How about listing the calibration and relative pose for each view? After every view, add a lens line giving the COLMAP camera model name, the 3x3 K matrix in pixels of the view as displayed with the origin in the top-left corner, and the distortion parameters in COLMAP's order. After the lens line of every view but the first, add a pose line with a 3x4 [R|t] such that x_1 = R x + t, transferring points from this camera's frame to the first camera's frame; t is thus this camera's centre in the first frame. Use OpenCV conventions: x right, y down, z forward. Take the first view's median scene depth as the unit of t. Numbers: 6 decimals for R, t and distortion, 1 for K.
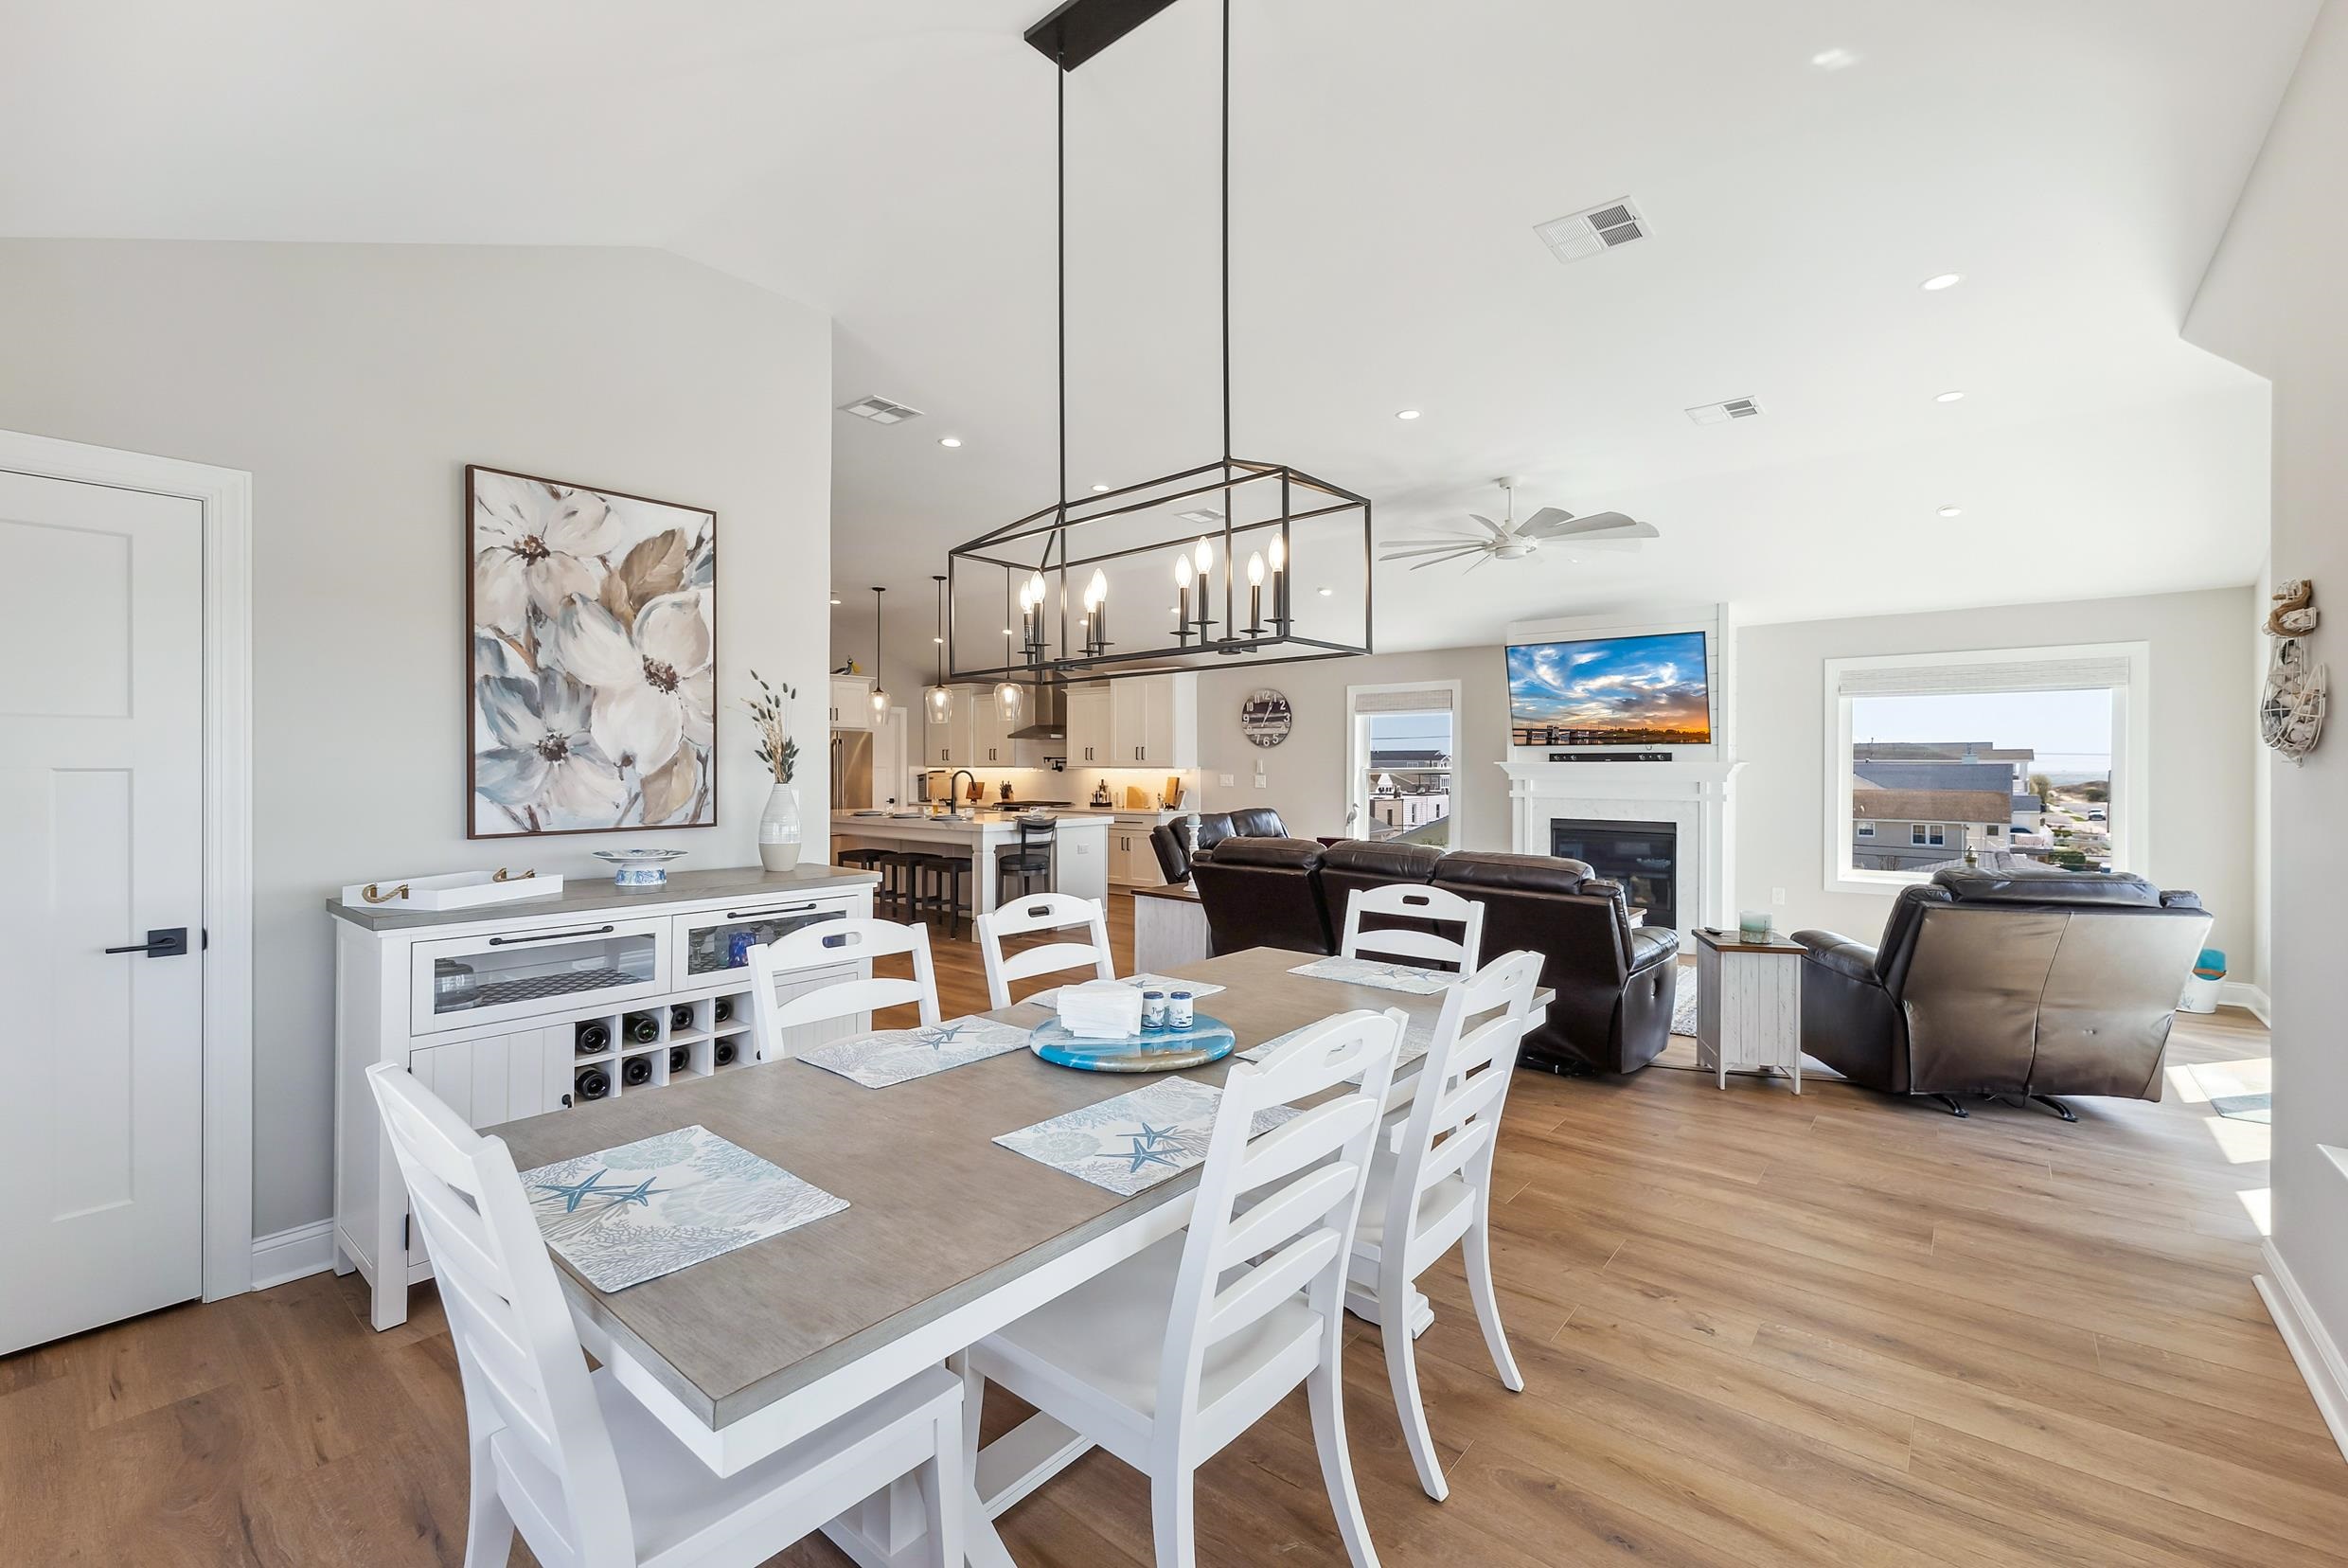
lens RADIAL K [[997.4, 0, 1167.5], [0, 997.4, 766.0], [0, 0, 1]] dist [0.000575, 0.000020]
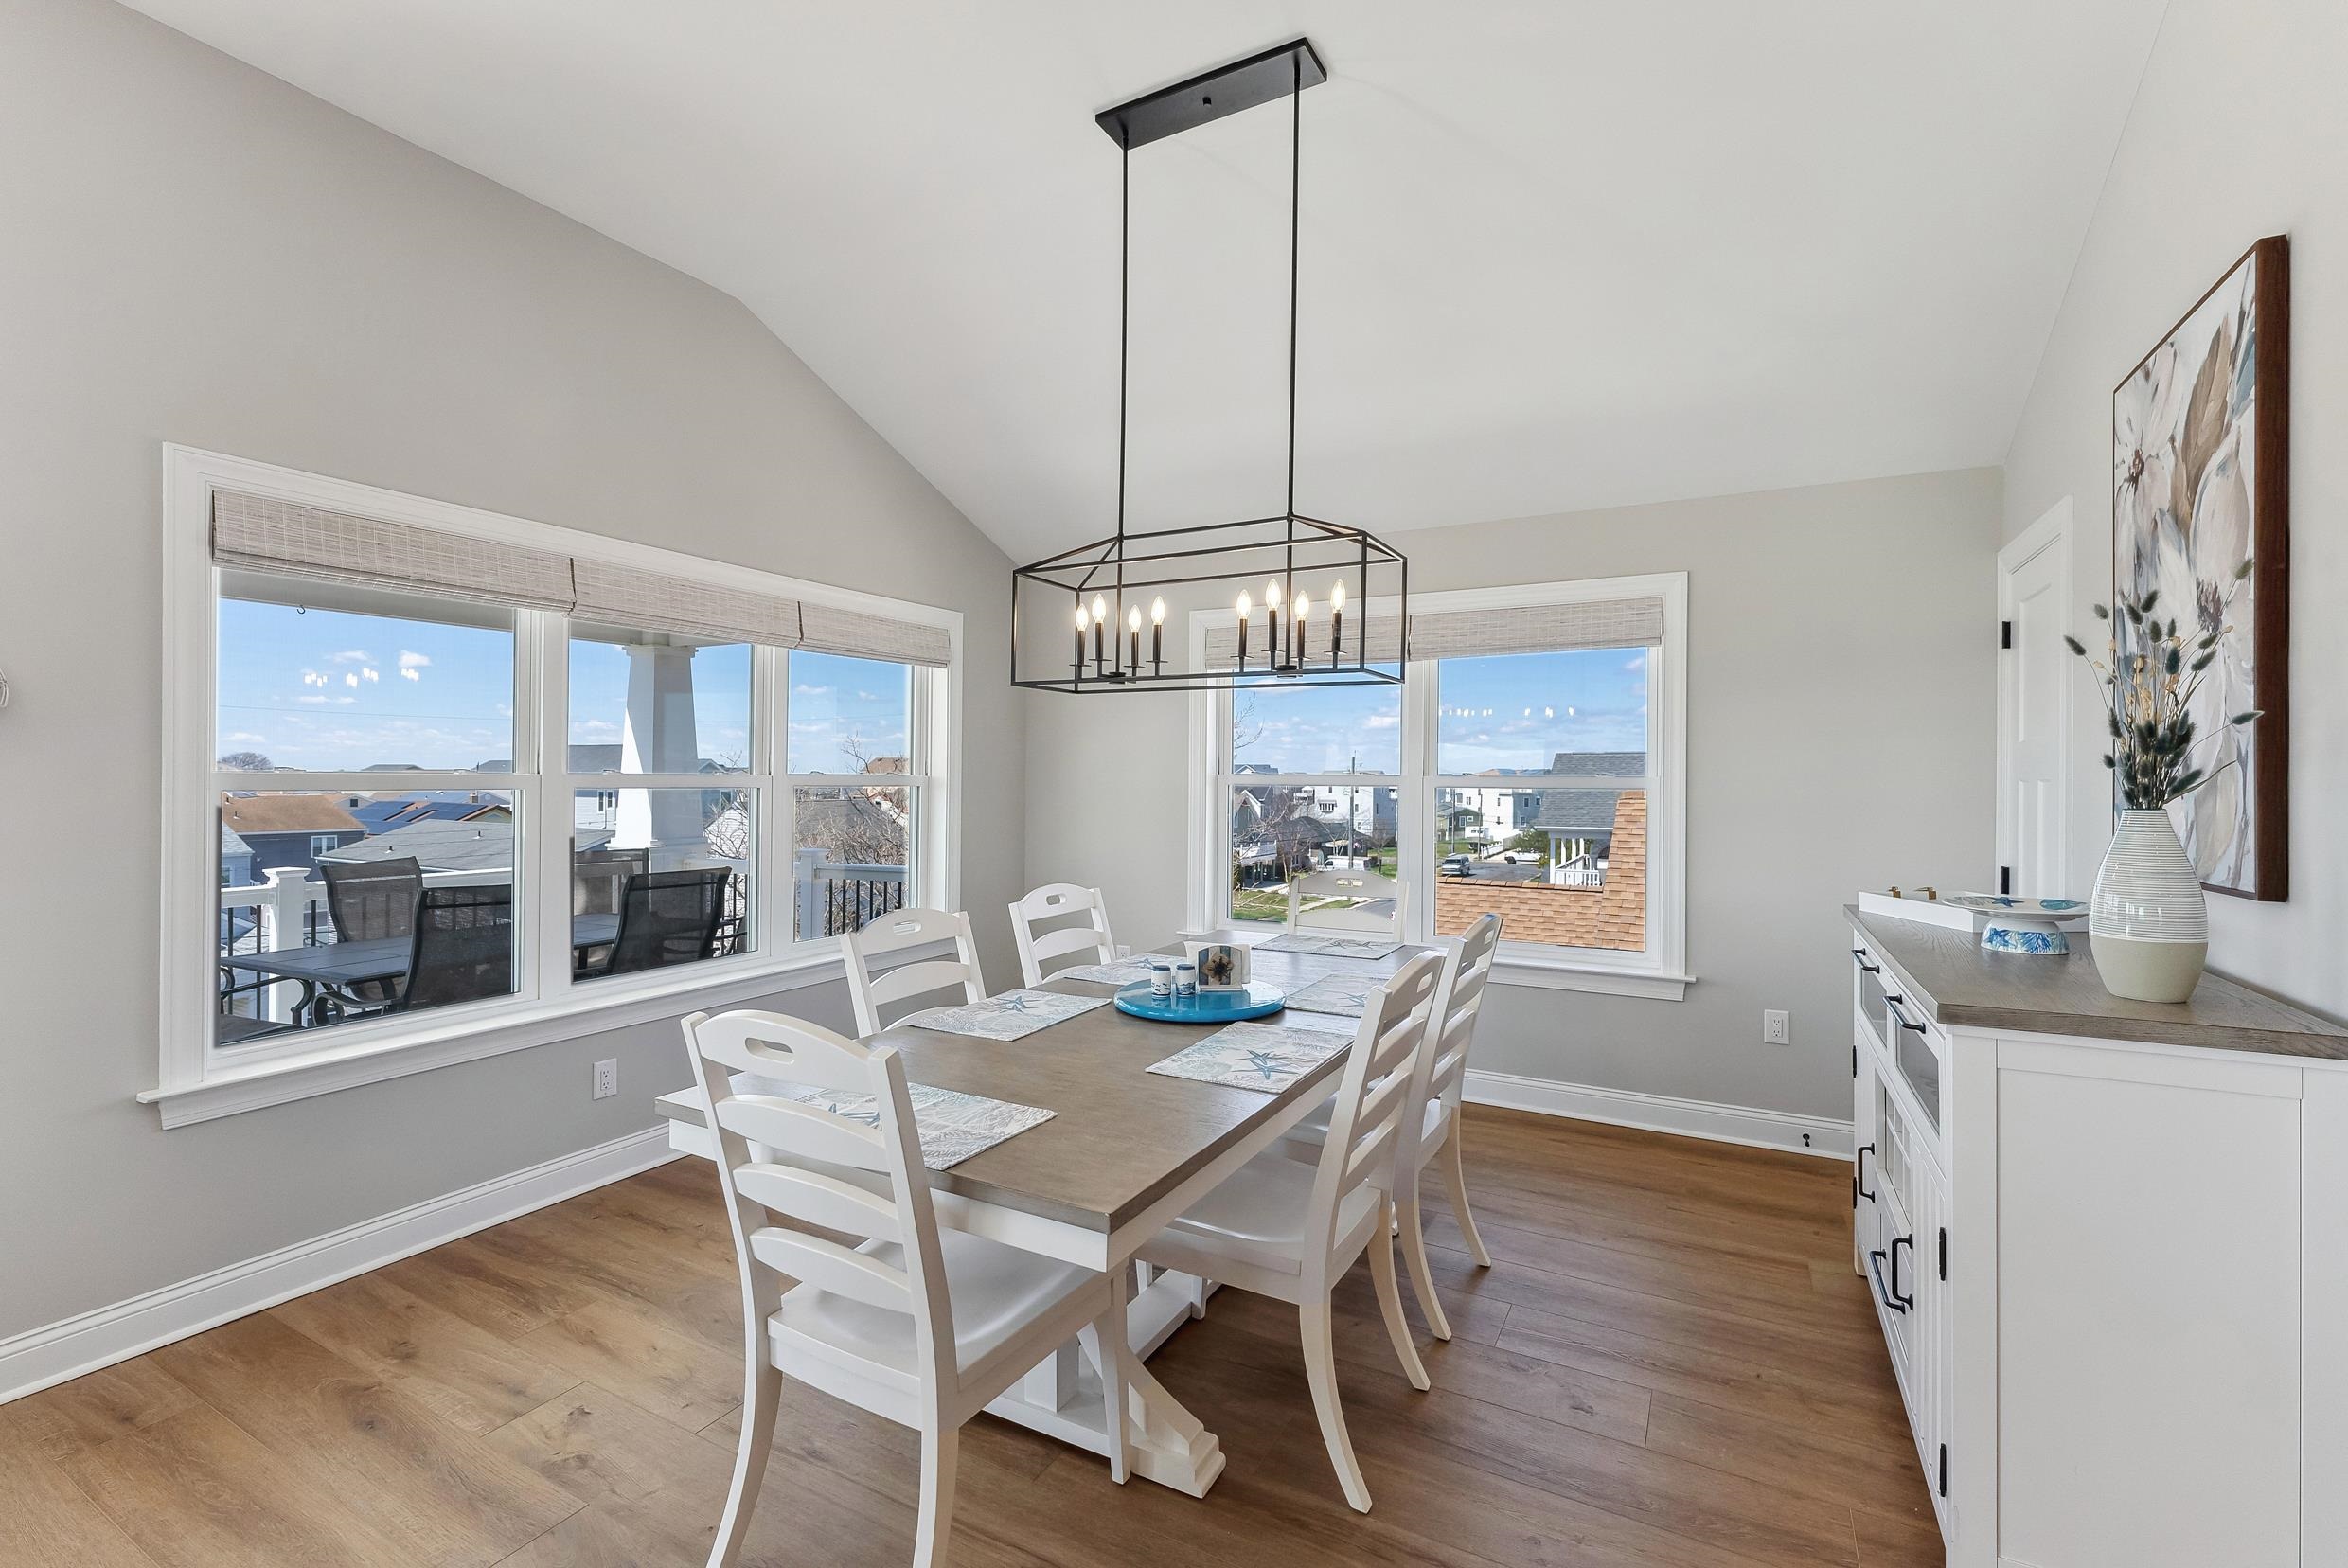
lens RADIAL K [[1008.9, 0, 1174.0], [0, 1008.9, 784.0], [0, 0, 1]] dist [-0.001848, -0.000368]
pose [[-0.981526, -0.010154, -0.191059, 0.150551], [-0.011117, 0.999930, 0.003964, 0.007245], [0.191005, 0.006015, -0.981571, 1.436112]]
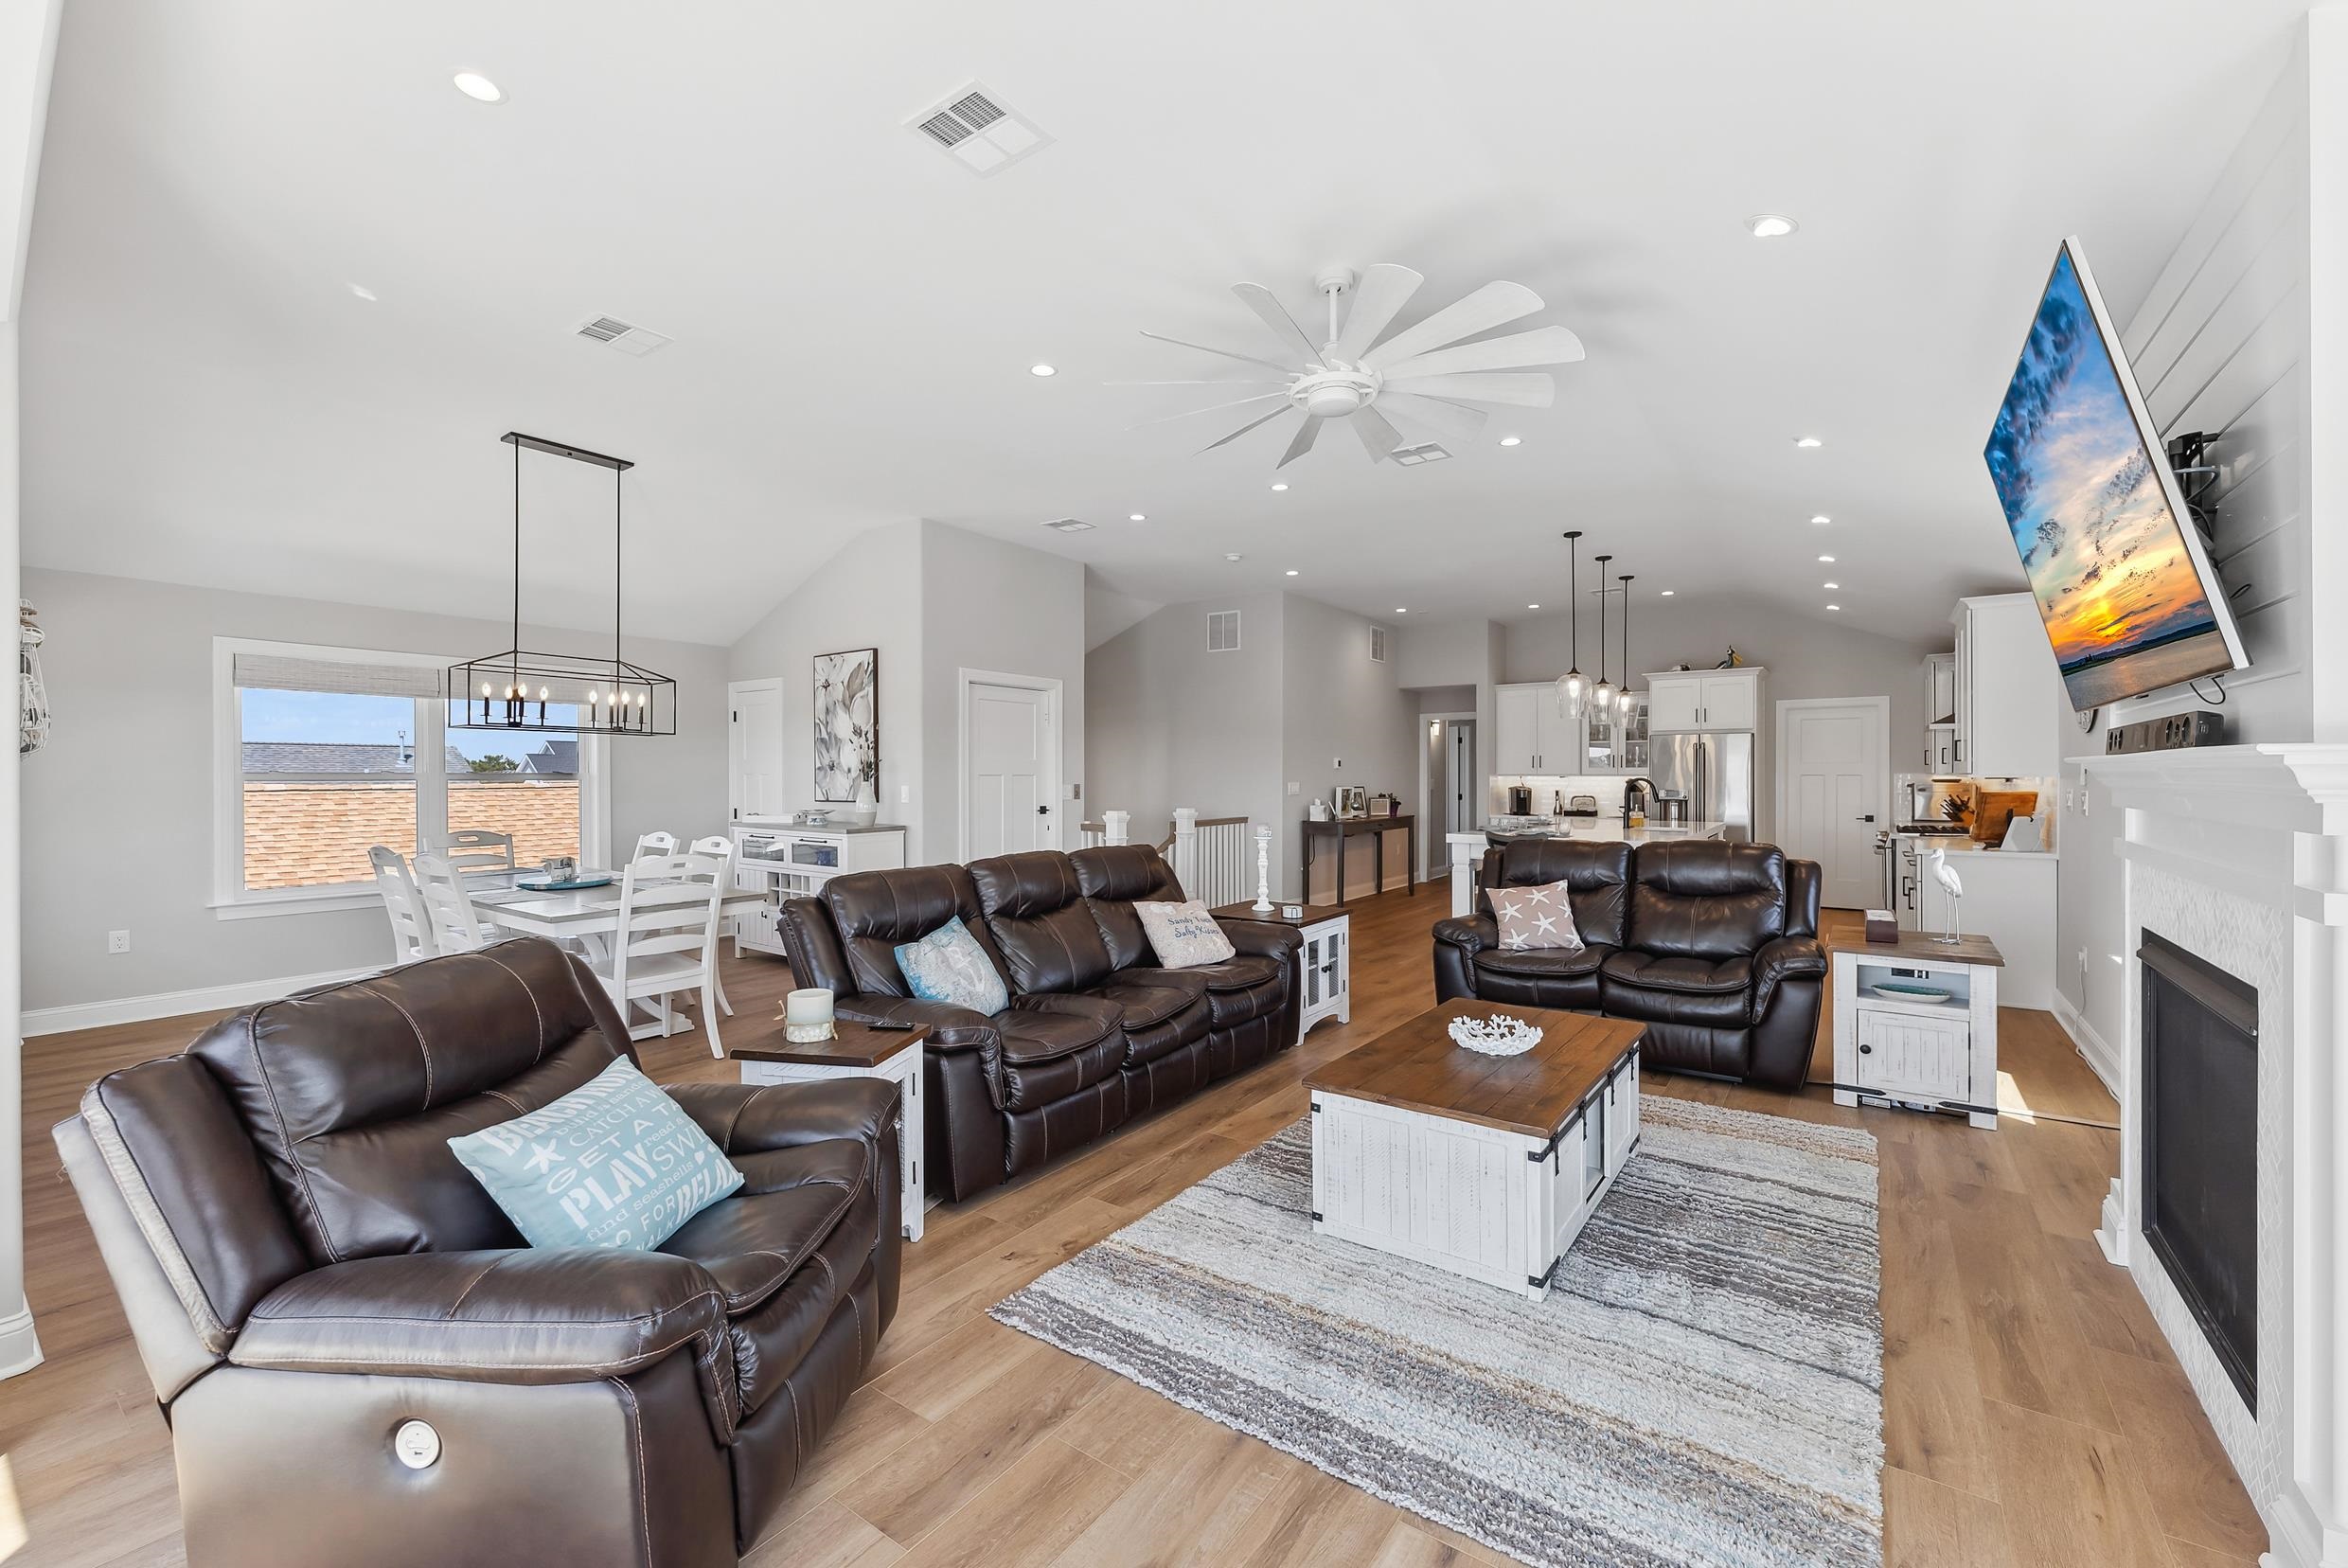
lens RADIAL K [[949.4, 0, 1174.0], [0, 949.4, 784.0], [0, 0, 1]] dist [0.001871, -0.000024]
pose [[0.063214, 0.008460, -0.997964, 1.590202], [0.000775, 0.999963, 0.008526, 0.006612], [0.998000, -0.001312, 0.063205, 1.555503]]
